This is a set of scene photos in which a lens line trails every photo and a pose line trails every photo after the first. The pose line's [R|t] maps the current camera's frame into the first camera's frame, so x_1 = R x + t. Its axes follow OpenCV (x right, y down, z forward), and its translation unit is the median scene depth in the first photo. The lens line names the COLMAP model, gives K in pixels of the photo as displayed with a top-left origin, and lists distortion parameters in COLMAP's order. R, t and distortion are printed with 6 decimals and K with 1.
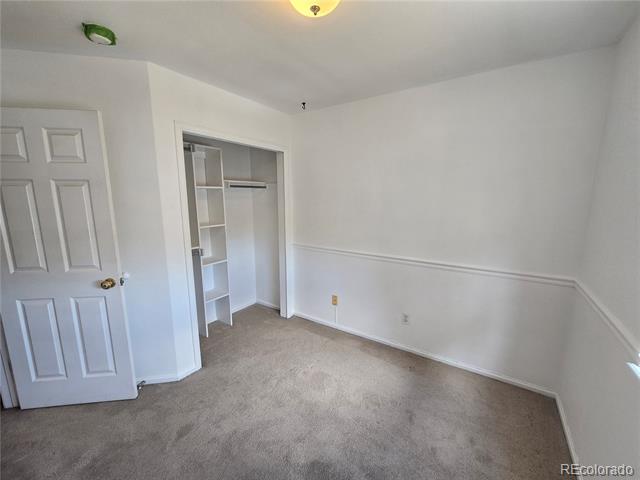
lens RADIAL K [[262.1, 0, 322.6], [0, 262.1, 240.4], [0, 0, 1]] dist [-0.009889, 0.000866]
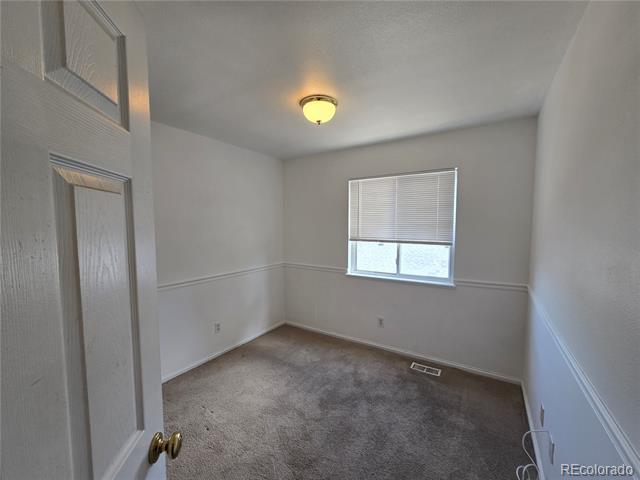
lens RADIAL K [[262.1, 0, 320.3], [0, 262.1, 240.6], [0, 0, 1]] dist [-0.009889, 0.000866]
pose [[-0.026317, -0.061757, 0.997744, -1.032114], [0.150863, 0.986413, 0.065035, -0.110126], [-0.988204, 0.152234, -0.016642, 0.634776]]
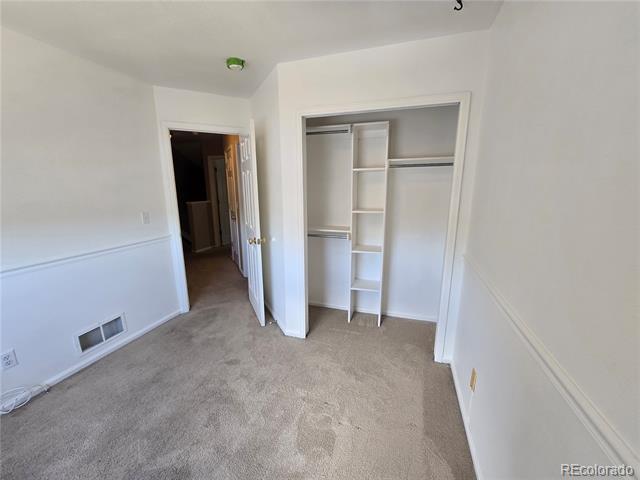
lens RADIAL K [[262.1, 0, 321.4], [0, 262.1, 241.6], [0, 0, 1]] dist [-0.009889, 0.000866]
pose [[0.281437, 0.208872, -0.936571, 0.568396], [-0.145242, 0.974050, 0.173586, -0.124308], [0.948524, 0.087176, 0.304470, 0.788607]]
